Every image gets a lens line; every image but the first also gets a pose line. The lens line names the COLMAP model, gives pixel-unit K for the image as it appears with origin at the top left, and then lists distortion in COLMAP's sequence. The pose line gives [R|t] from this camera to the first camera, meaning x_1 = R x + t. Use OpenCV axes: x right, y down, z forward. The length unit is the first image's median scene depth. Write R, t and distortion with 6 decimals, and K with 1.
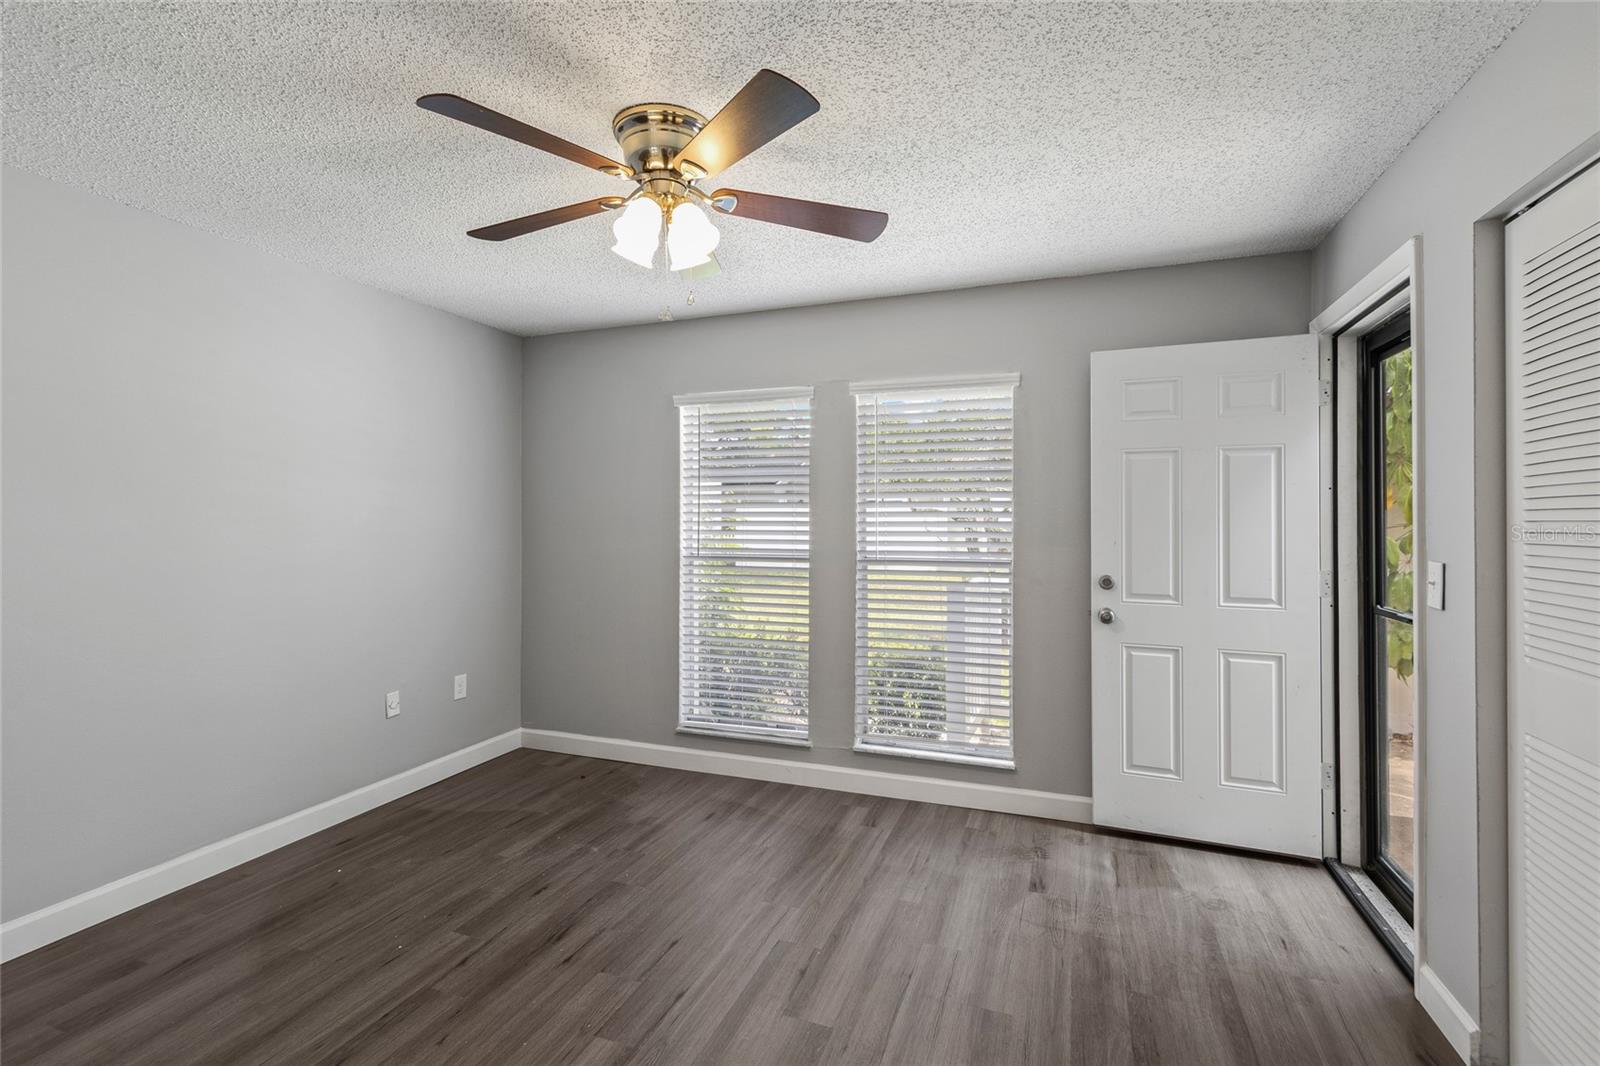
lens RADIAL K [[729.3, 0, 795.7], [0, 729.3, 523.7], [0, 0, 1]] dist [0.014698, -0.001509]
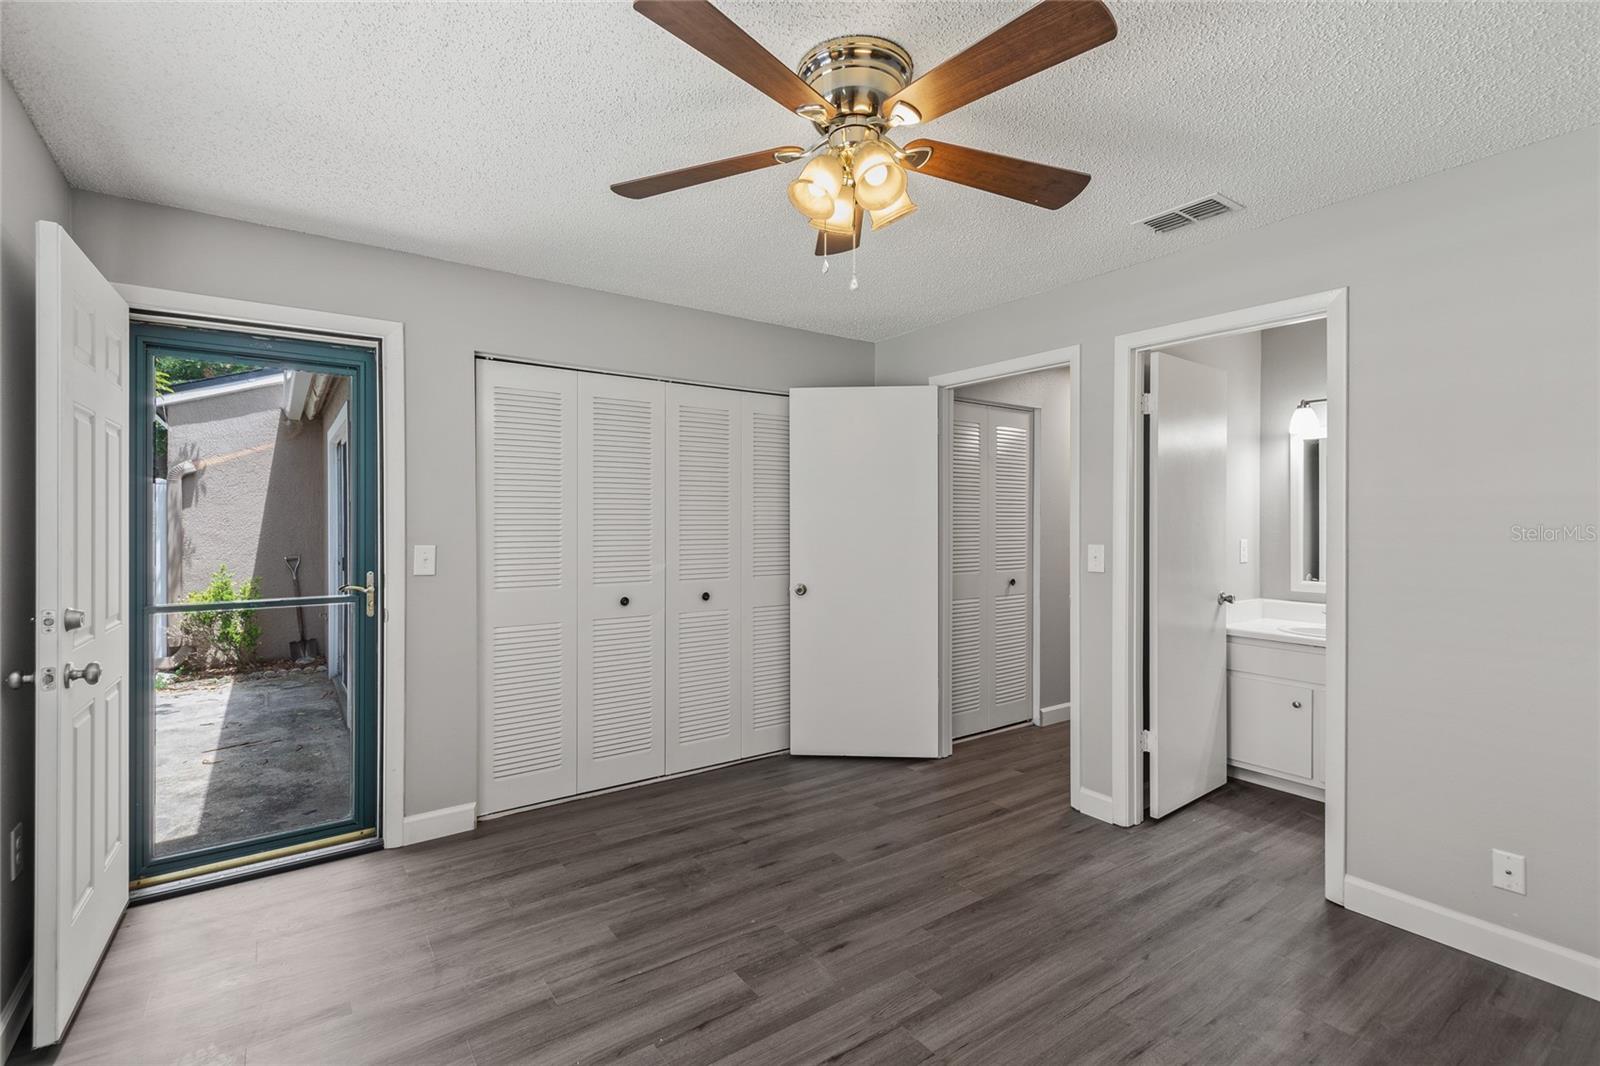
lens RADIAL K [[729.3, 0, 796.7], [0, 729.3, 521.1], [0, 0, 1]] dist [0.014698, -0.001509]
pose [[-0.831476, -0.001675, 0.555558, -0.421677], [-0.001543, 0.999999, 0.000706, 0.000023], [-0.555558, -0.000270, -0.831478, 1.219527]]
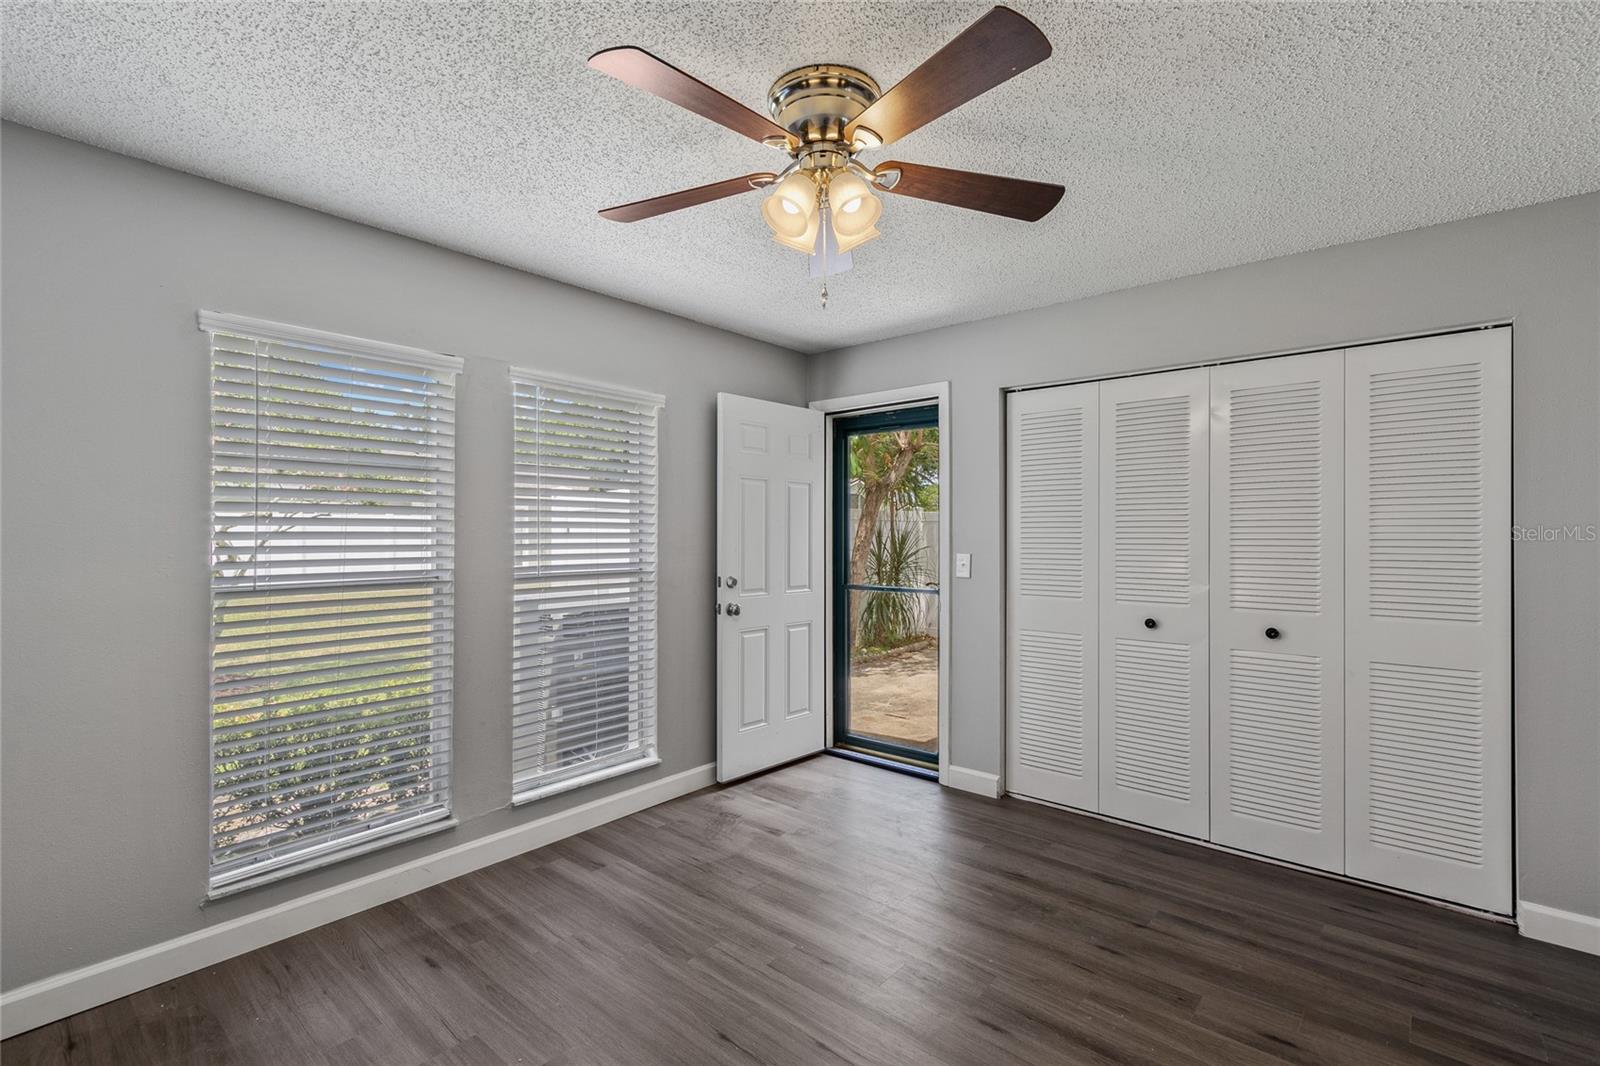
lens RADIAL K [[729.3, 0, 796.5], [0, 729.3, 537.3], [0, 0, 1]] dist [0.014698, -0.001509]
pose [[0.344280, -0.006200, 0.938846, -0.718754], [0.001319, 0.999980, 0.006121, -0.002362], [-0.938866, -0.000869, 0.344282, 0.492973]]
